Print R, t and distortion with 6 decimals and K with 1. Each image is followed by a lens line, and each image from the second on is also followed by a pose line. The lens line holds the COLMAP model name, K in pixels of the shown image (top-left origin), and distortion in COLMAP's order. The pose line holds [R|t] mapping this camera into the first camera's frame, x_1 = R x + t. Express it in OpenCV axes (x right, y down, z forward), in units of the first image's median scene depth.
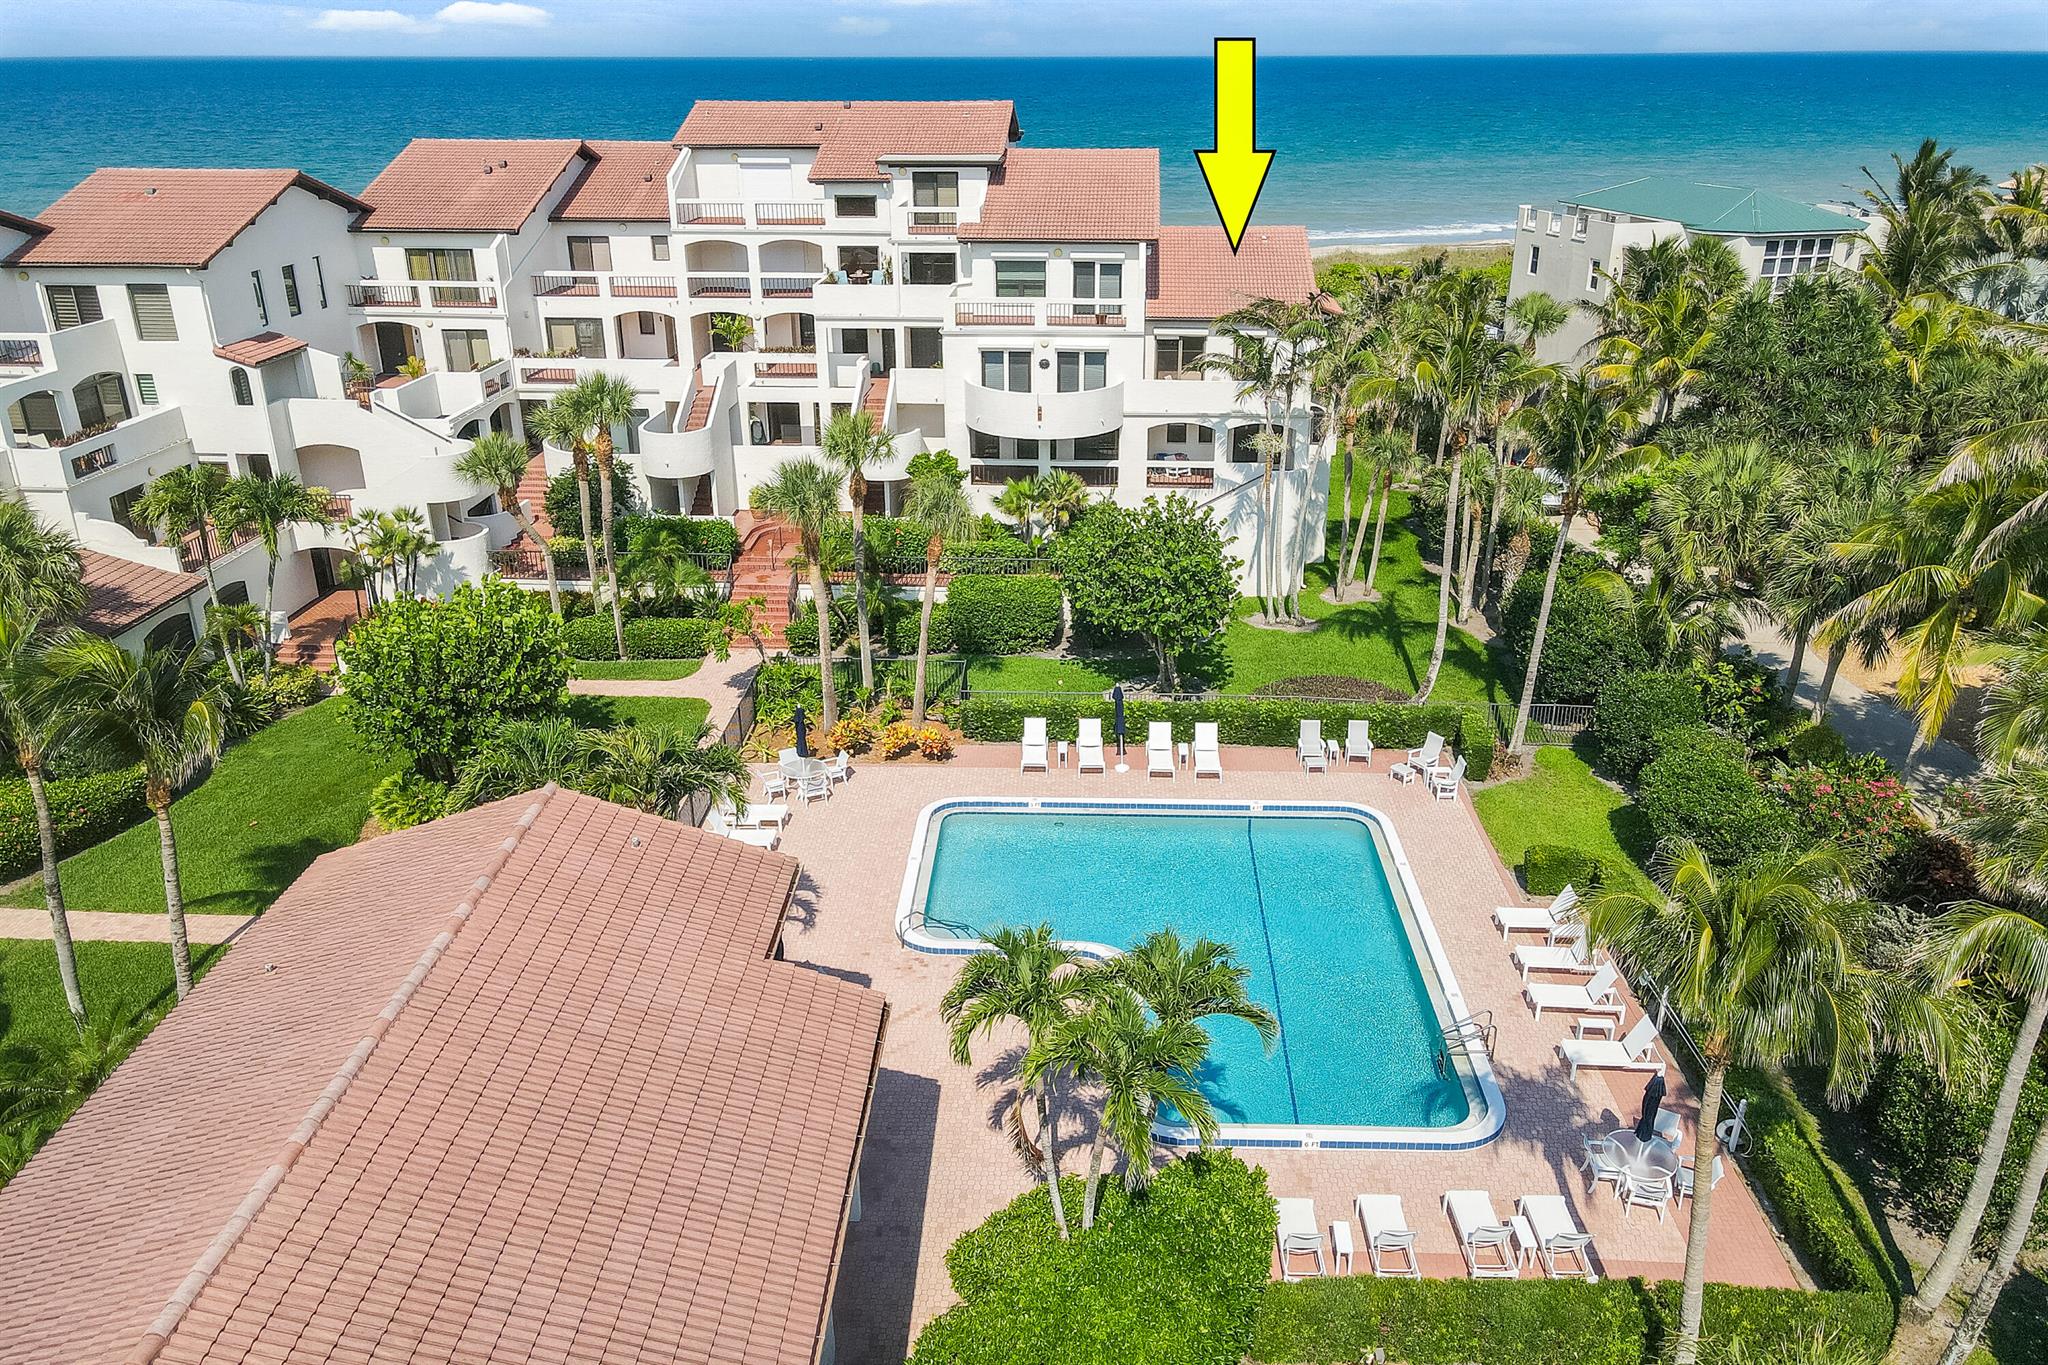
lens RADIAL K [[1525.4, 0, 1024.0], [0, 1525.4, 682.5], [0, 0, 1]] dist [0.045021, 0.001433]
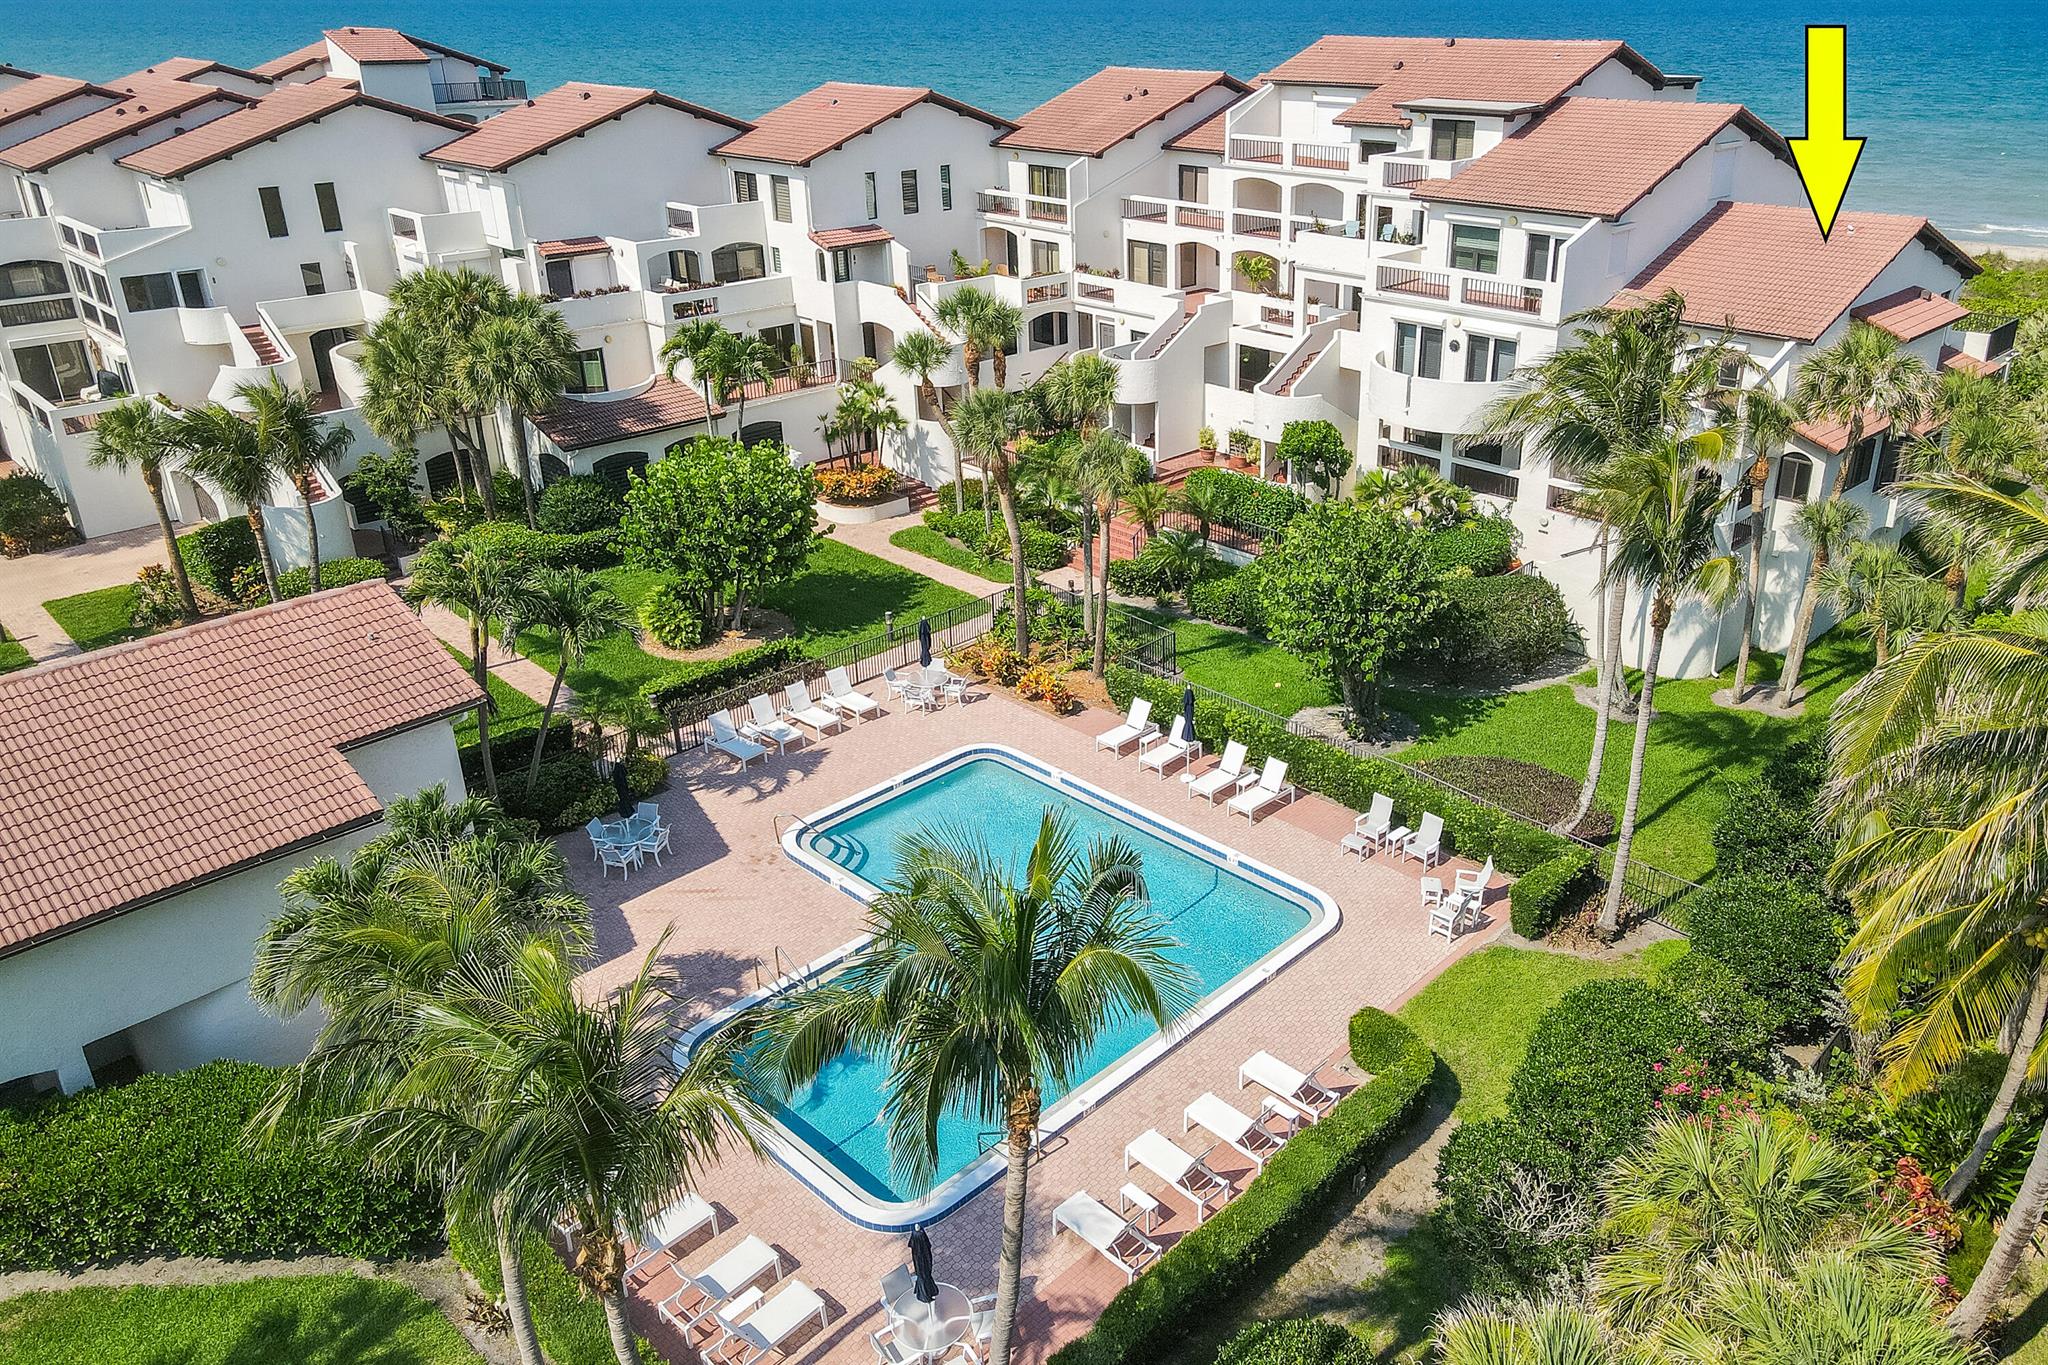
lens RADIAL K [[1501.7, 0, 1024.0], [0, 1501.7, 682.5], [0, 0, 1]] dist [0.008209, 0.100601]
pose [[0.744157, 0.287749, -0.602852, 0.402459], [-0.260987, 0.955977, 0.134140, -0.073278], [0.614911, 0.057515, 0.786496, 0.172039]]
